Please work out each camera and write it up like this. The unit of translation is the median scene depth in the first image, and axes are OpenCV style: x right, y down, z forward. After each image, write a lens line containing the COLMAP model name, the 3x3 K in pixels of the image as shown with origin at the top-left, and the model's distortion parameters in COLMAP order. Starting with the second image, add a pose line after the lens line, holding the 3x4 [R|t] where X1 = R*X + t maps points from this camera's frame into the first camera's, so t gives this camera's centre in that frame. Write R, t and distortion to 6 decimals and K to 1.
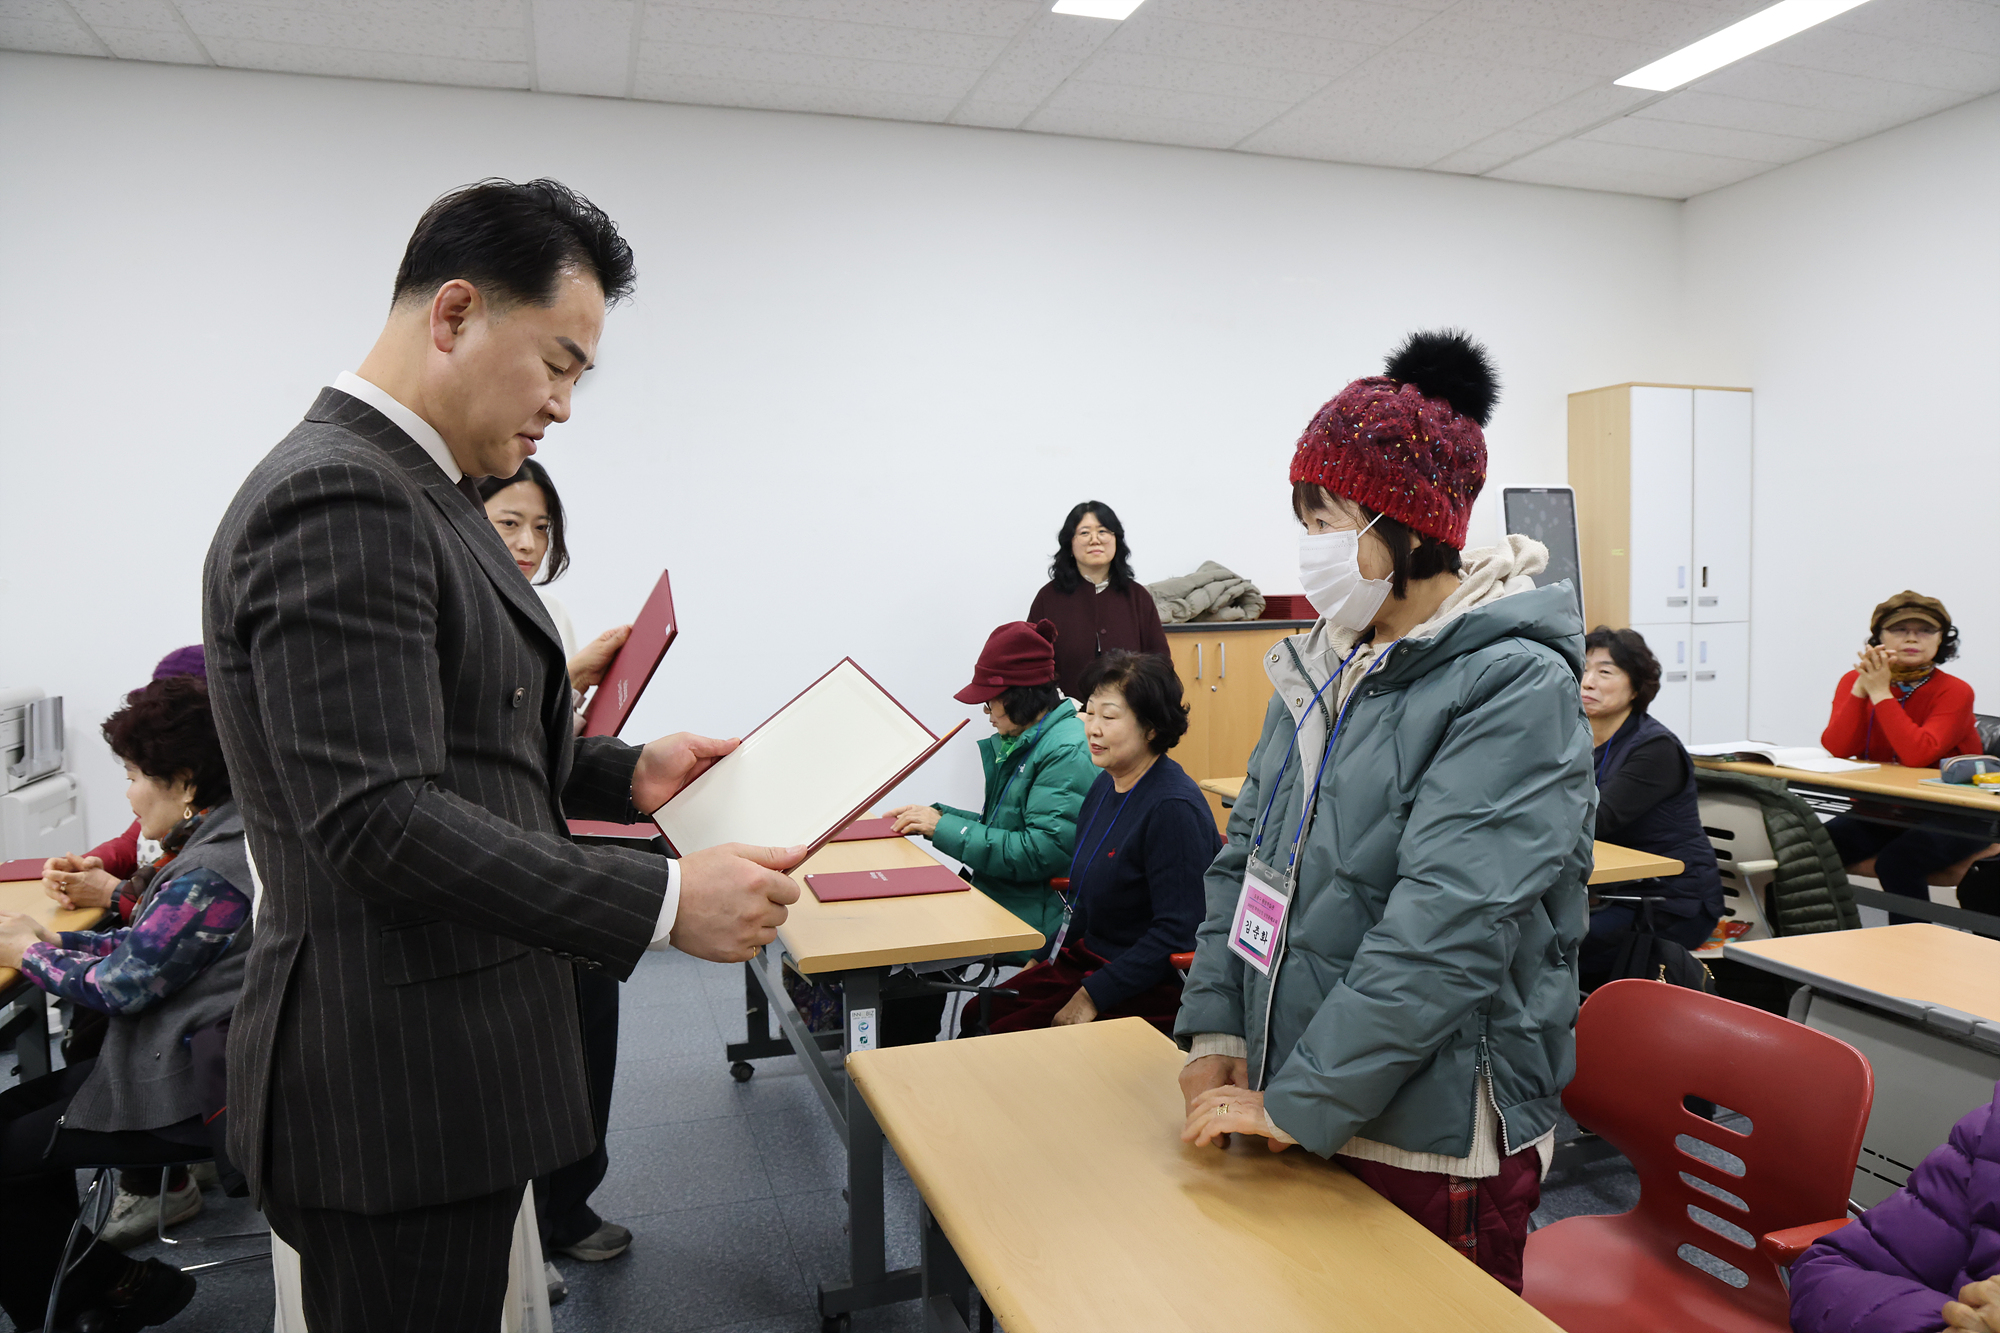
lens RADIAL K [[1332.0, 0, 1003.0], [0, 1332.0, 643.9], [0, 0, 1]] dist [-0.025229, 0.000145]
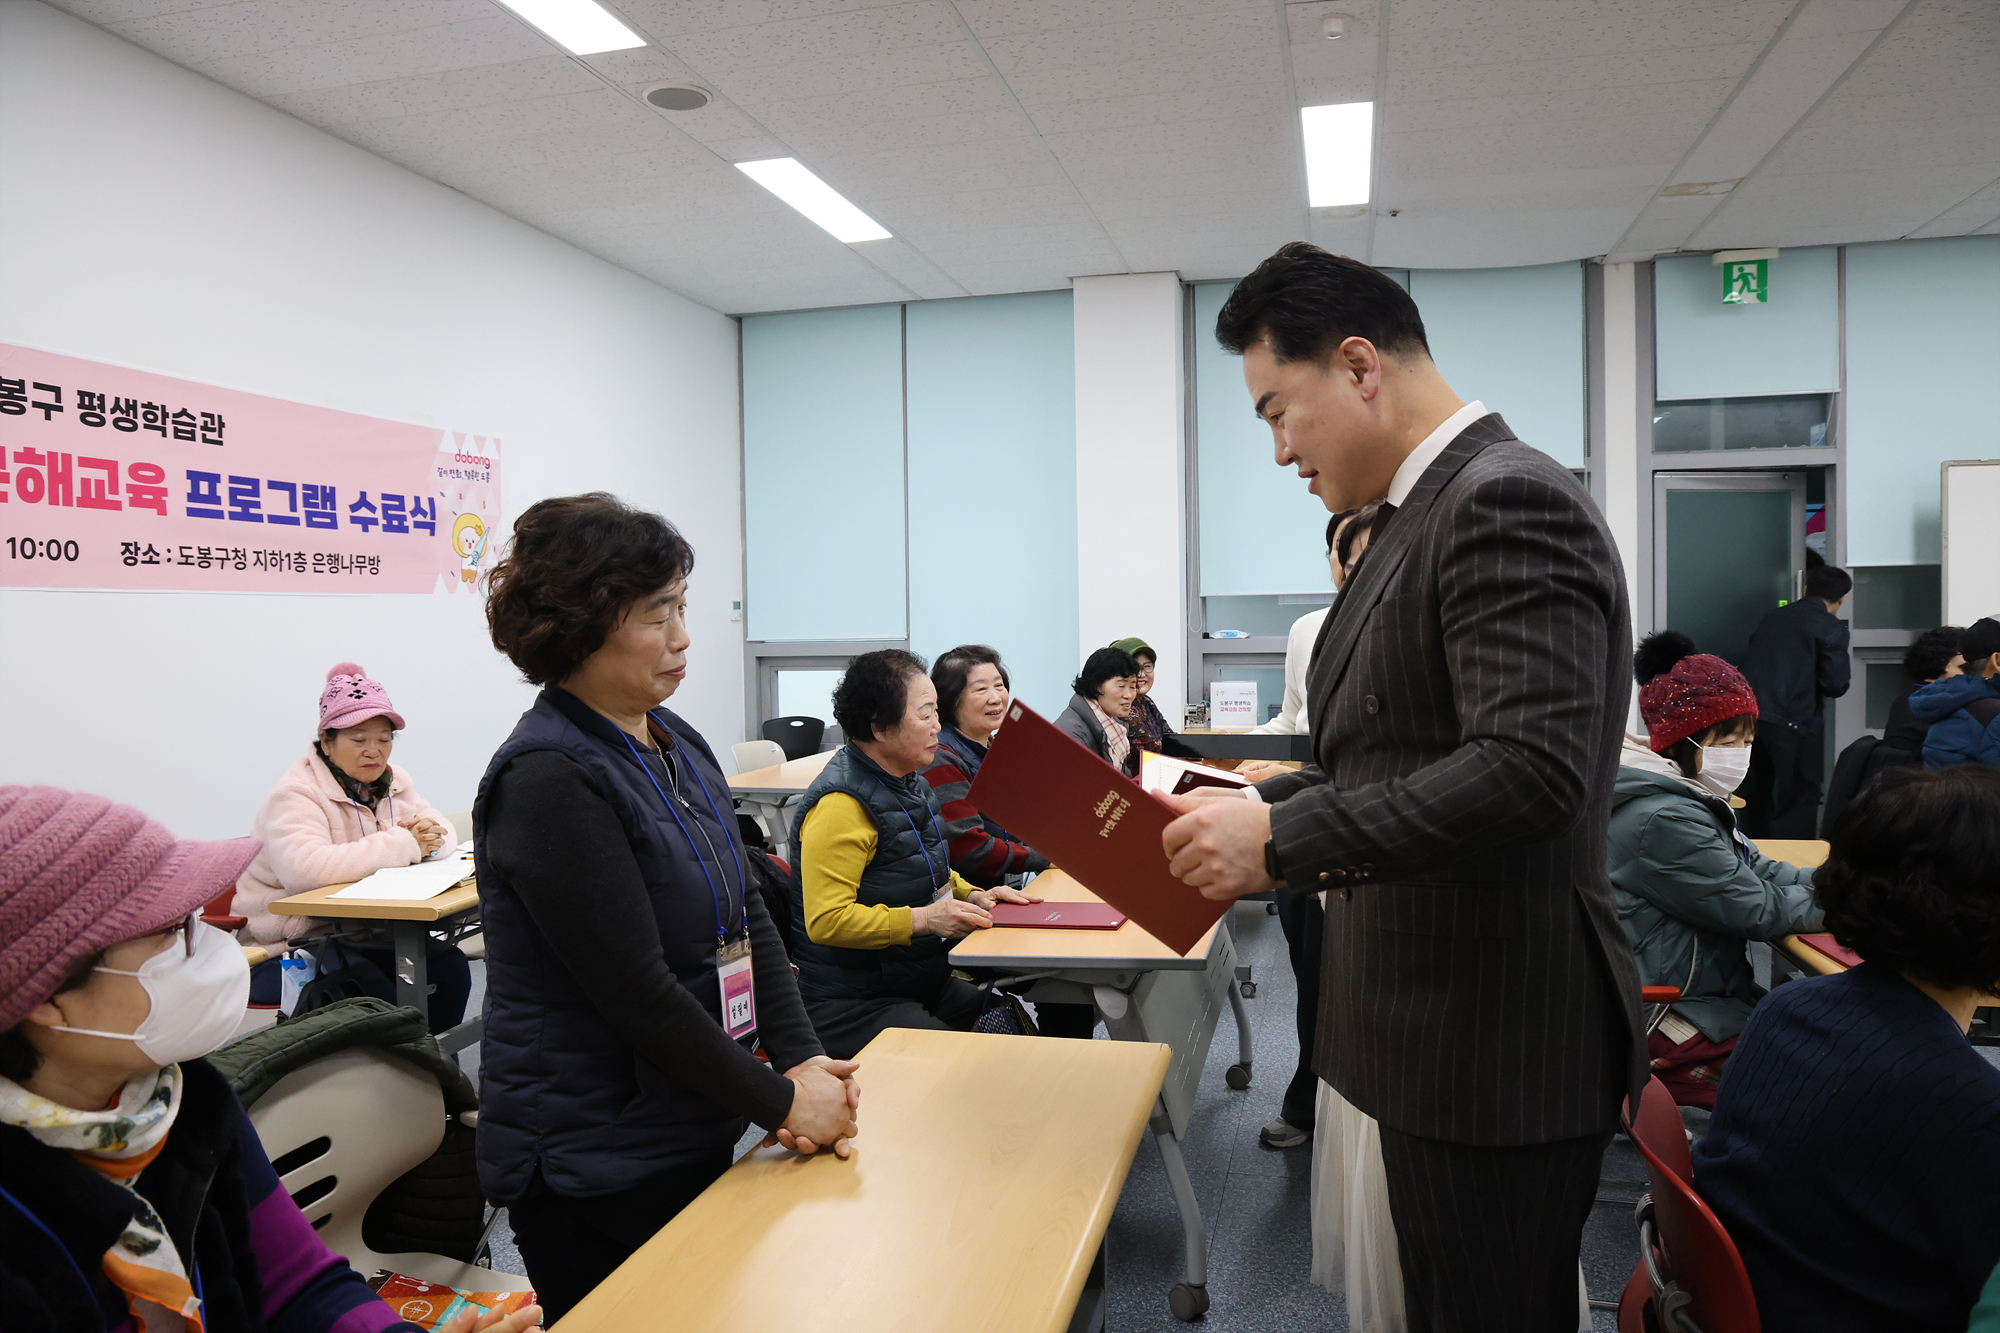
lens RADIAL K [[1364.4, 0, 1000.0], [0, 1364.4, 666.5], [0, 0, 1]] dist [-0.088373, 0.059232]
pose [[-0.846360, 0.010466, 0.532508, 0.042799], [0.057239, 0.995804, 0.071403, -0.038748], [-0.529526, 0.090912, -0.843408, 0.868389]]
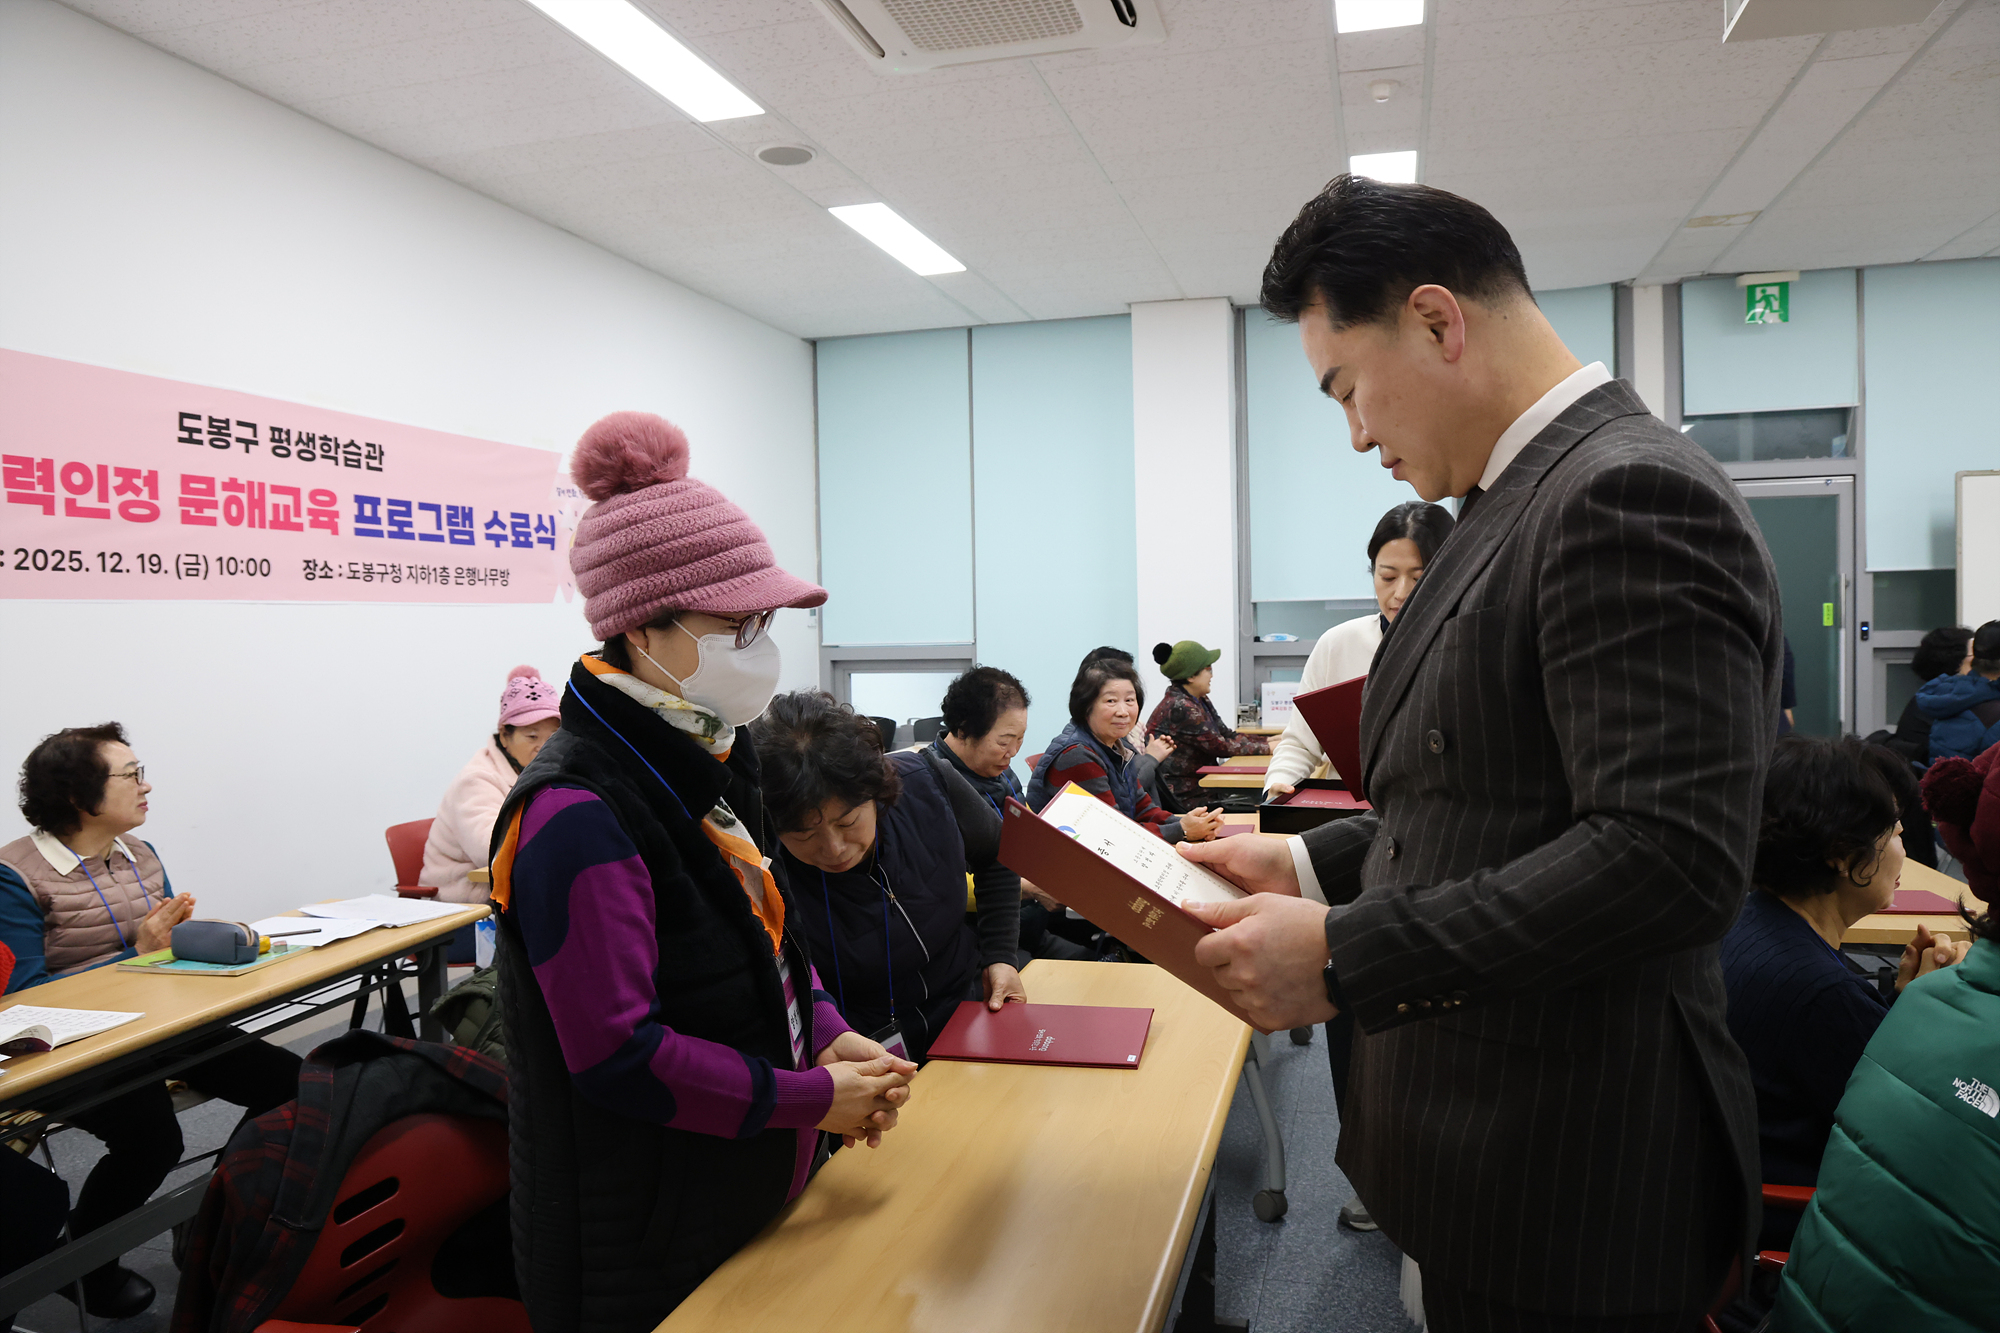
lens RADIAL K [[1364.4, 0, 1000.0], [0, 1364.4, 666.5], [0, 0, 1]] dist [-0.088373, 0.059232]
pose [[-0.832841, 0.014814, 0.553314, 0.020471], [0.062159, 0.995822, 0.066898, -0.045435], [-0.550011, 0.090109, -0.830282, 0.966078]]
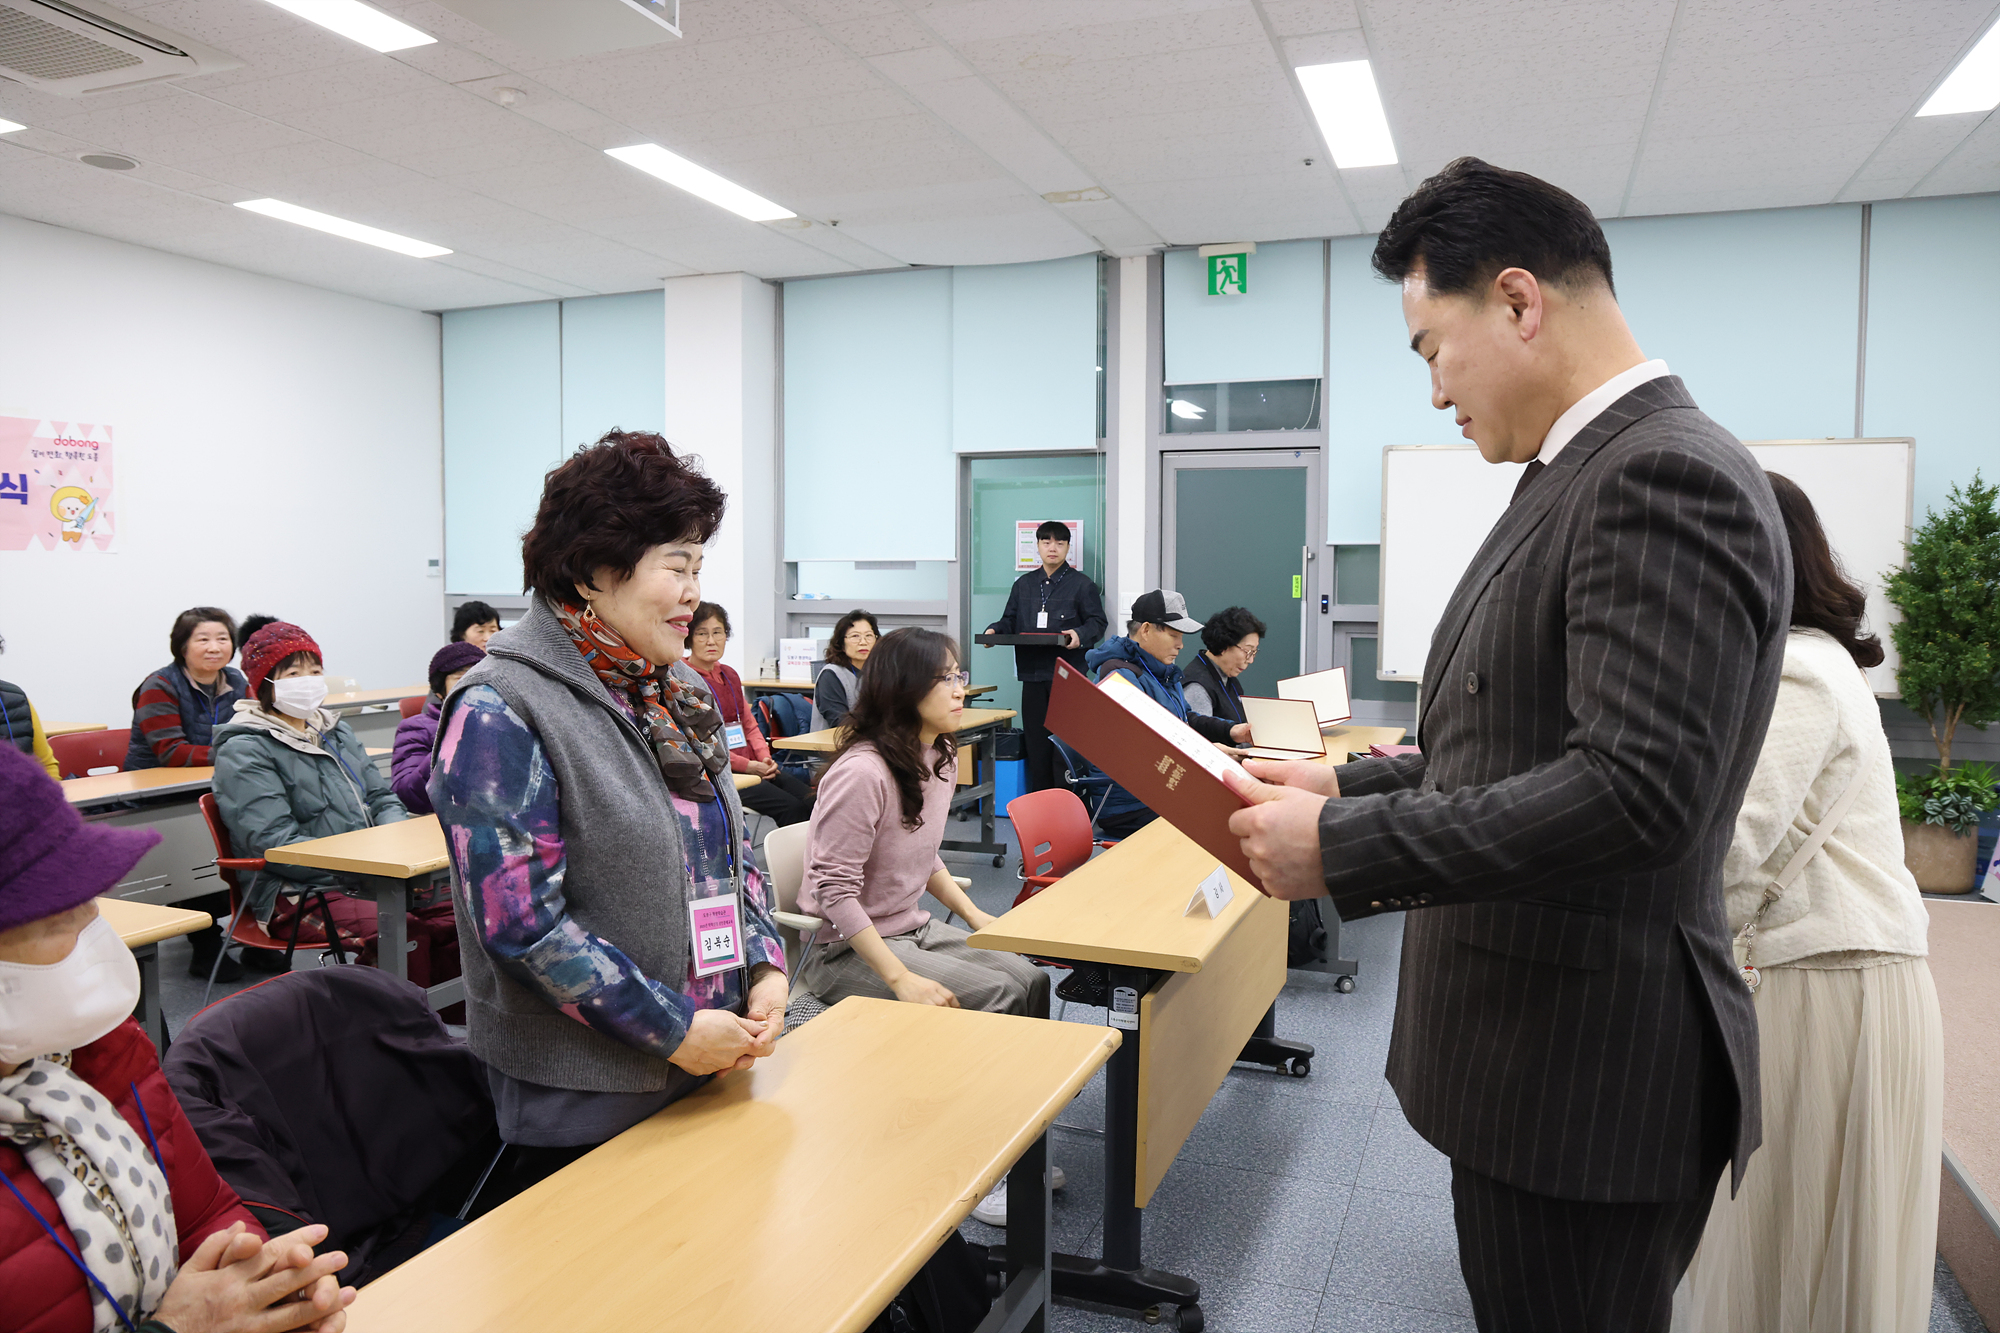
lens RADIAL K [[1364.4, 0, 1000.0], [0, 1364.4, 666.5], [0, 0, 1]] dist [-0.088373, 0.059232]
pose [[-0.776871, -0.027564, 0.629056, -0.596932], [0.040718, 0.994751, 0.093874, -0.015050], [-0.628342, 0.098542, -0.771671, 0.623762]]
